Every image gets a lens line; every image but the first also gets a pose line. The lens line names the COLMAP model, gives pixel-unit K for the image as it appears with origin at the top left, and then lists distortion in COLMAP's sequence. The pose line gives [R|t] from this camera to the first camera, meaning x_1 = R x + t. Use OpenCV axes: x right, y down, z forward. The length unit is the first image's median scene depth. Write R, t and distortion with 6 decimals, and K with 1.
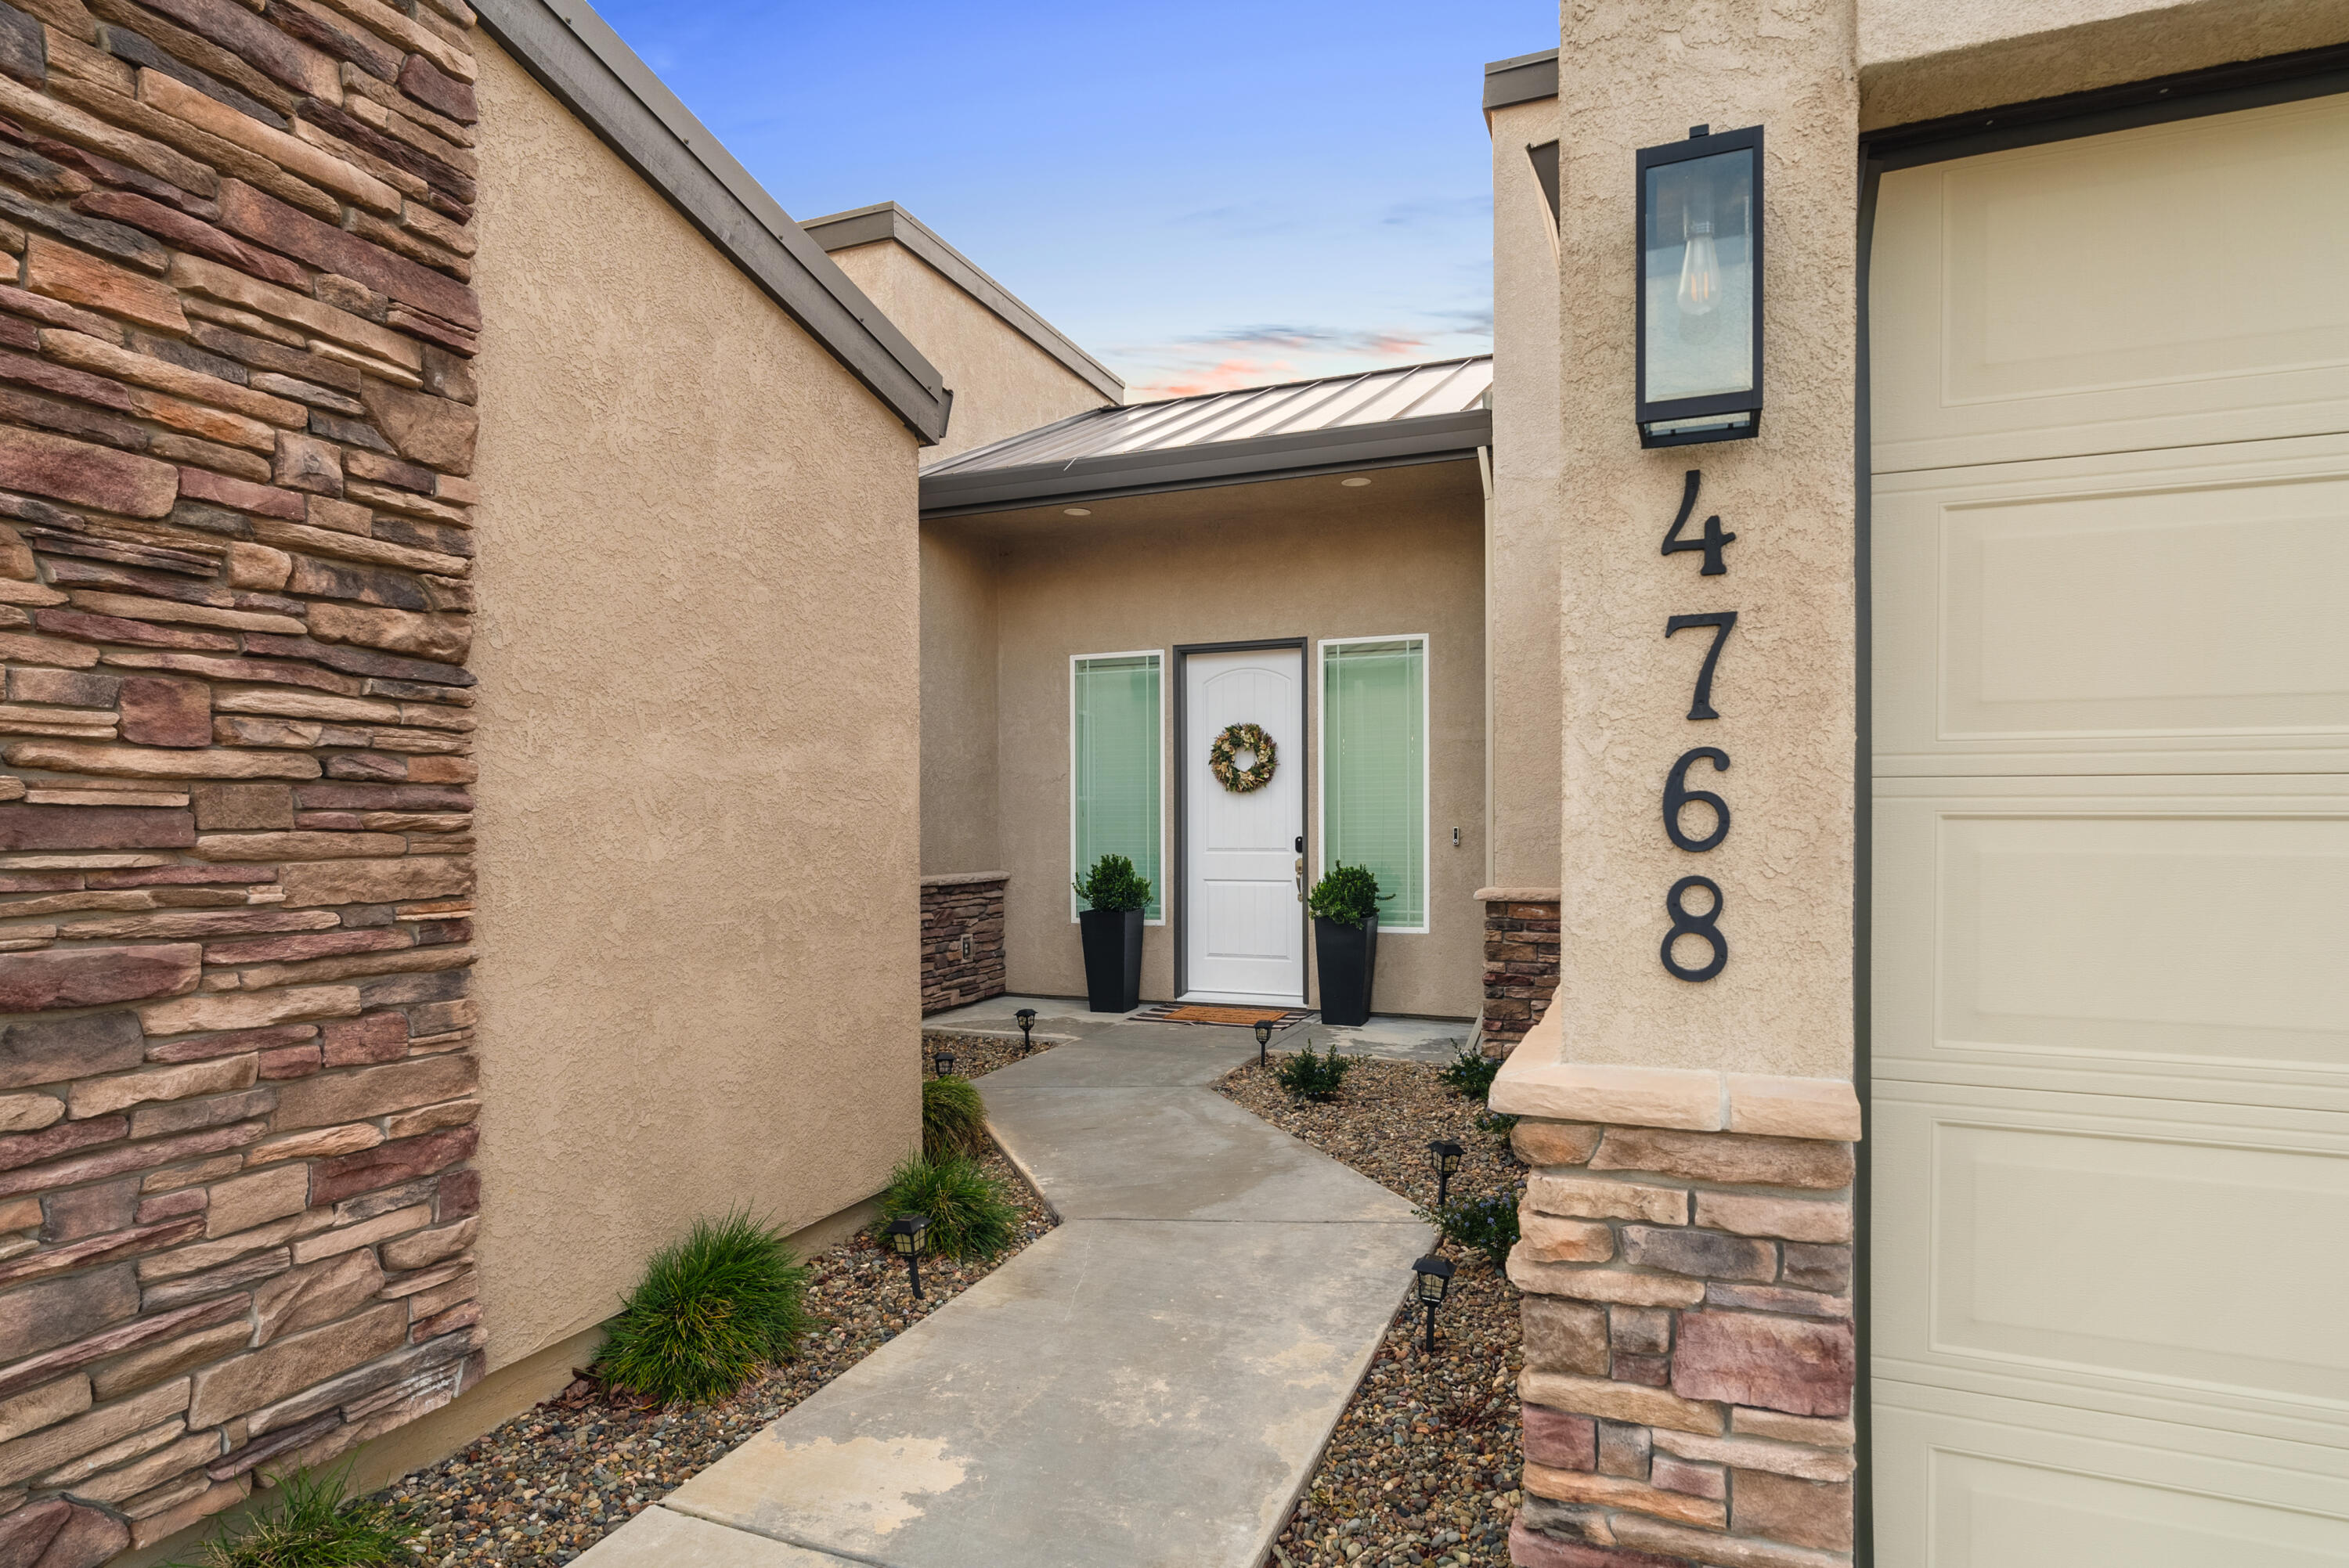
lens RADIAL K [[1251.3, 0, 1174.9], [0, 1251.3, 825.7], [0, 0, 1]] dist [-0.001385, -0.000461]
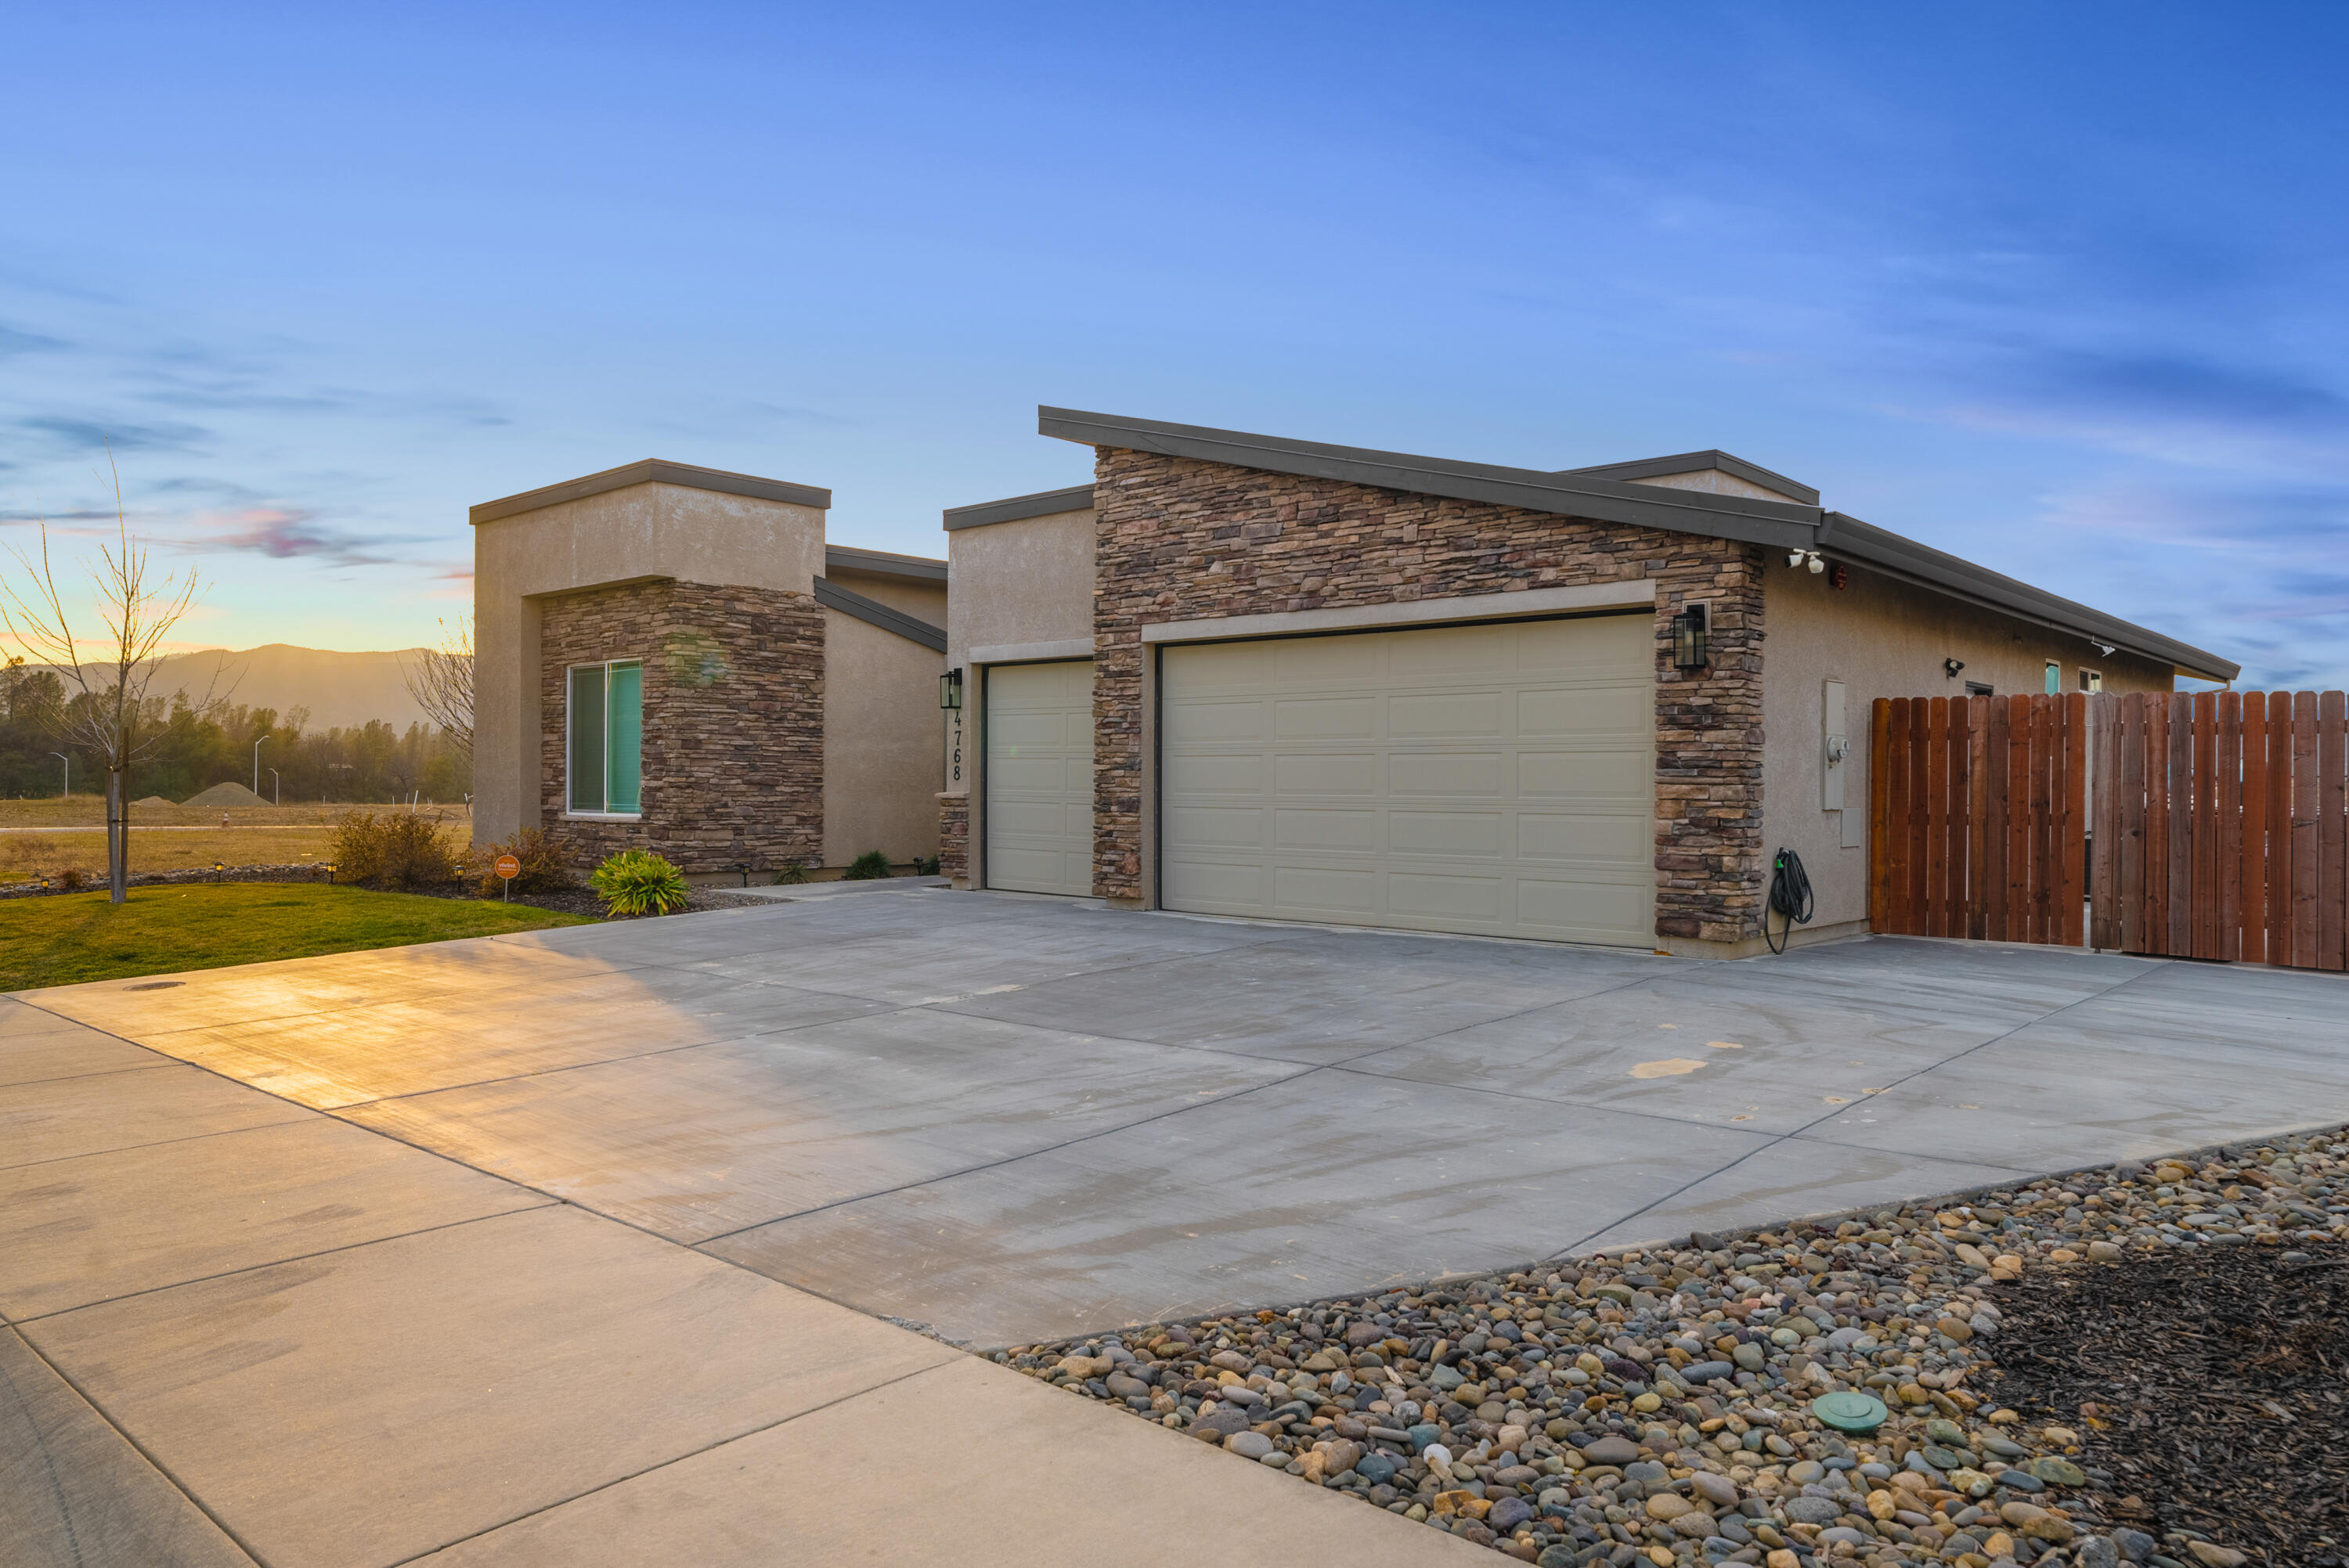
lens RADIAL K [[1542.9, 0, 1174.5], [0, 1542.9, 784.0], [0, 0, 1]] dist [-0.000907, 0.000259]
pose [[0.940773, 0.011835, -0.338830, 3.079693], [-0.014533, 0.999880, -0.005426, 0.116764], [0.338725, 0.010029, 0.940832, -4.682034]]
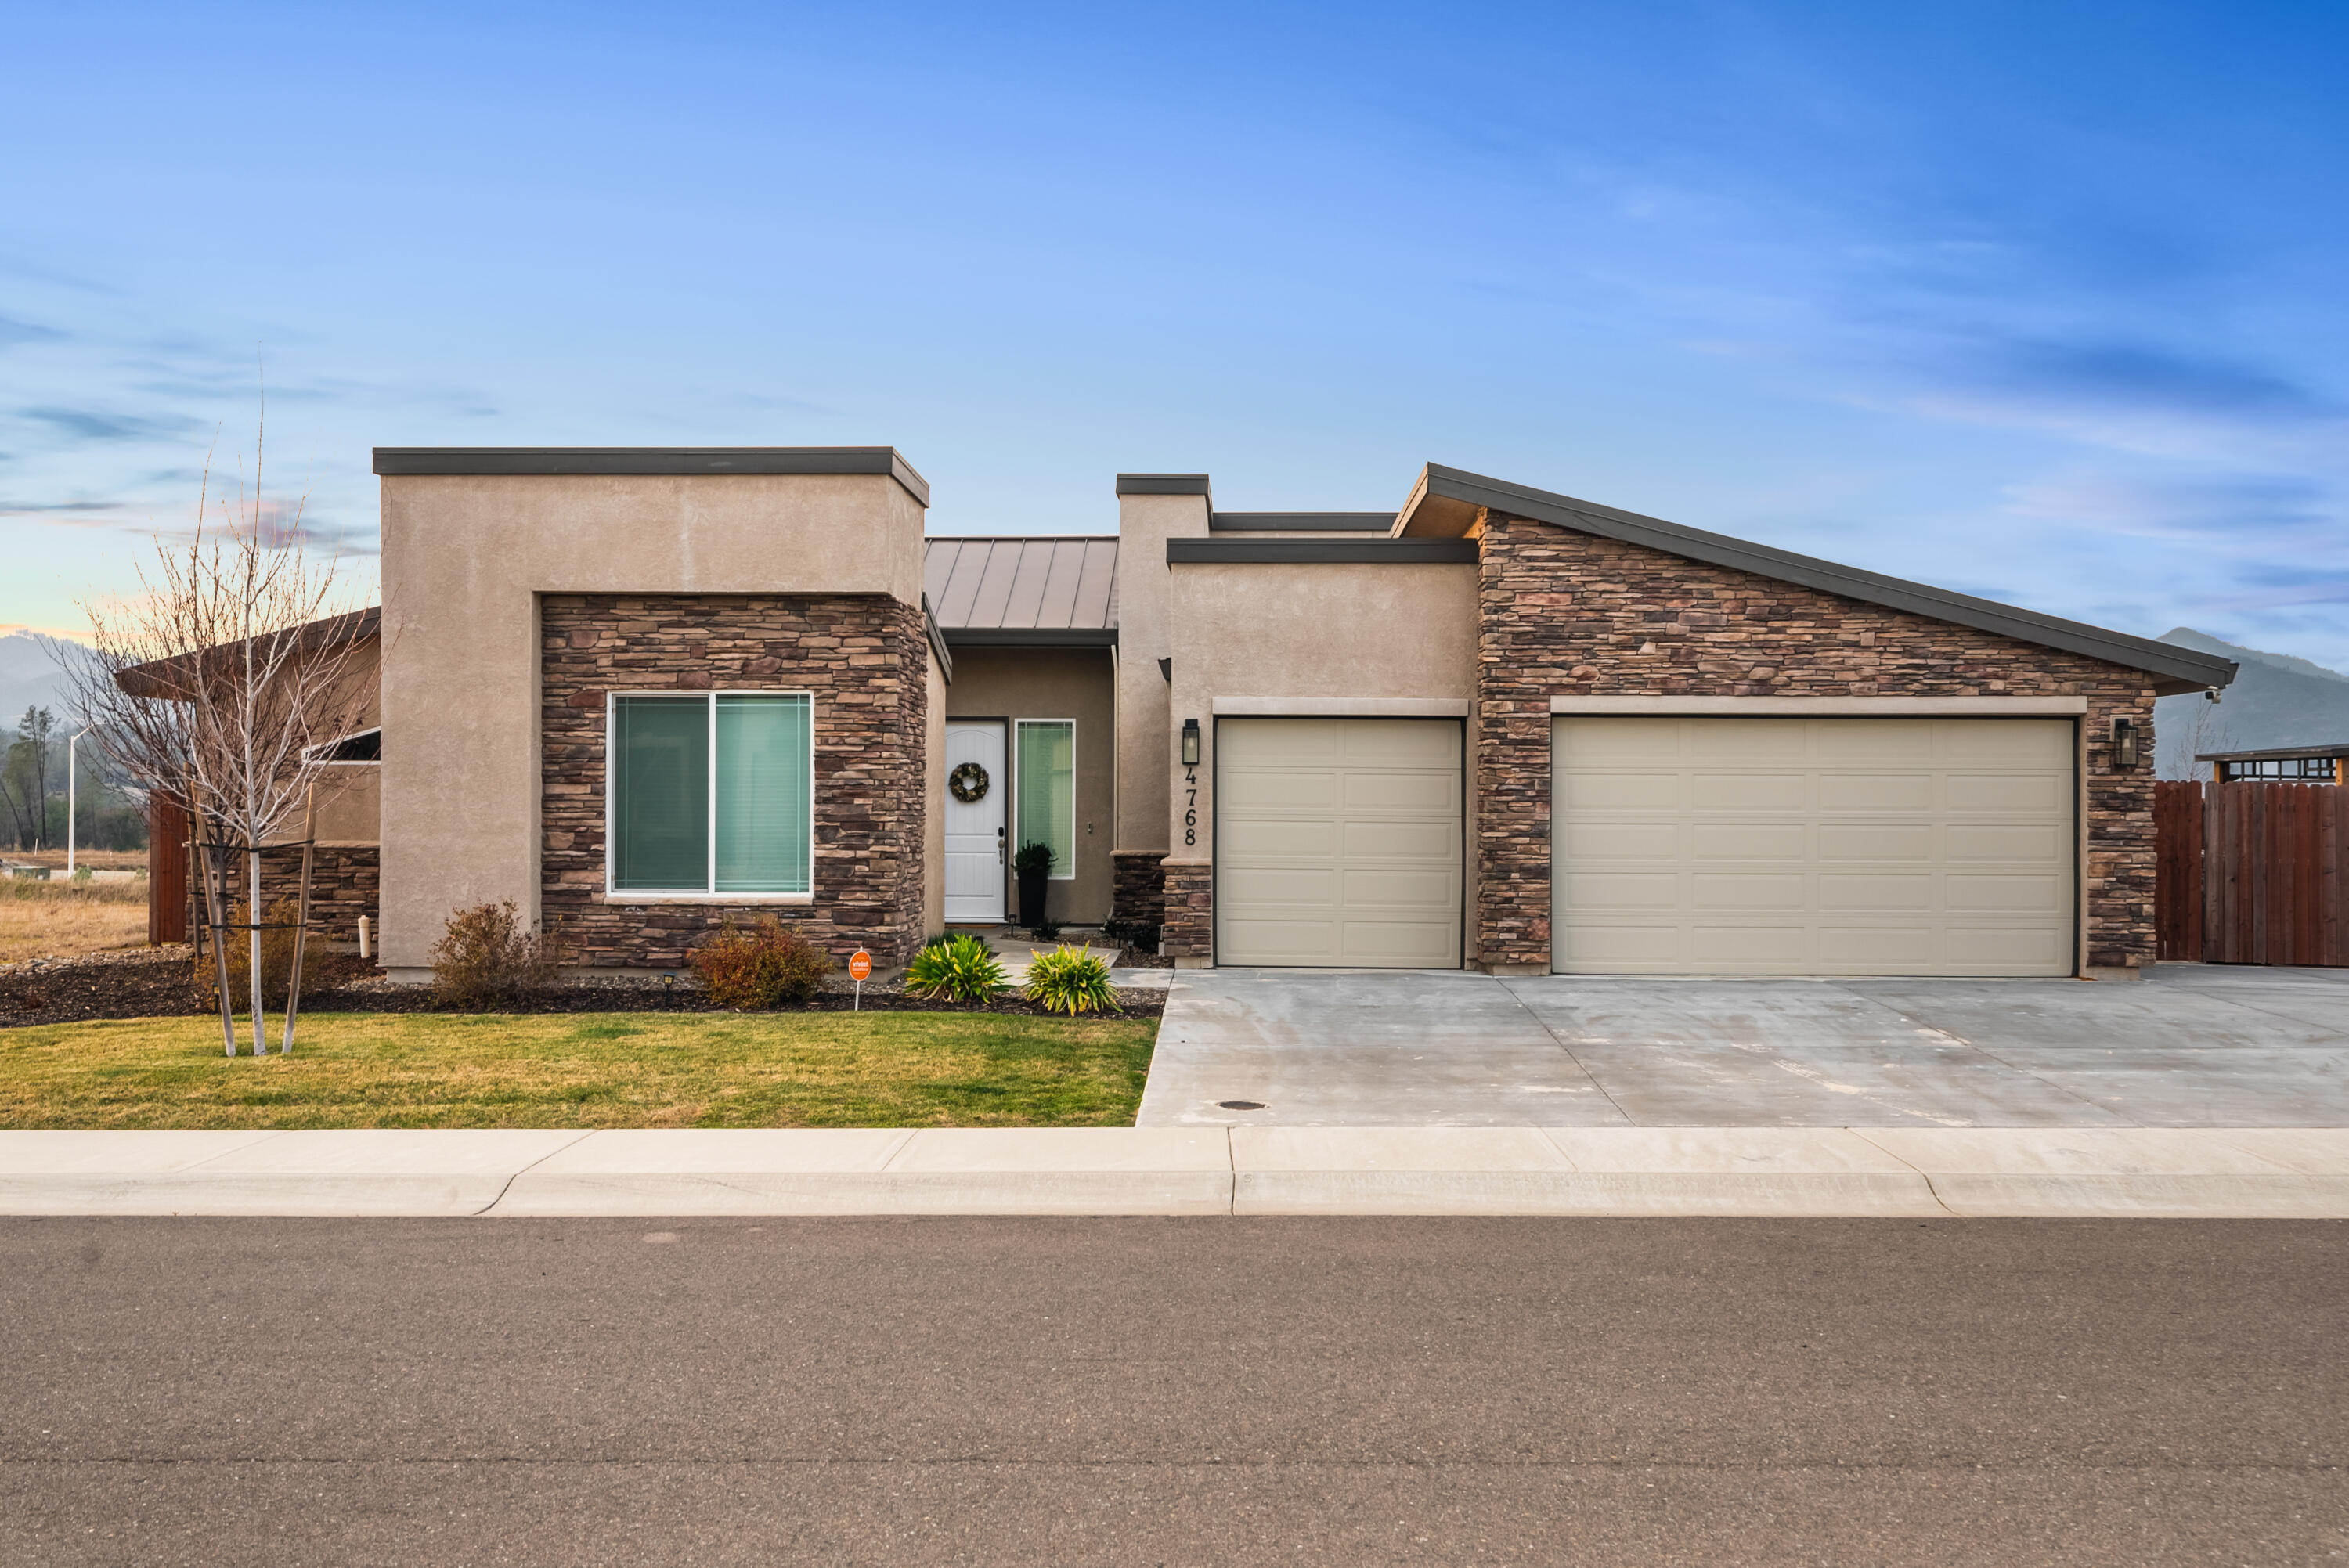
lens RADIAL K [[2248.0, 0, 1174.5], [0, 2248.0, 784.0], [0, 0, 1]] dist [0.008105, 0.009428]
pose [[0.937611, 0.013137, 0.347437, -2.461635], [-0.007007, 0.999797, -0.018895, 0.018358], [-0.347615, 0.015281, 0.937513, -6.560446]]
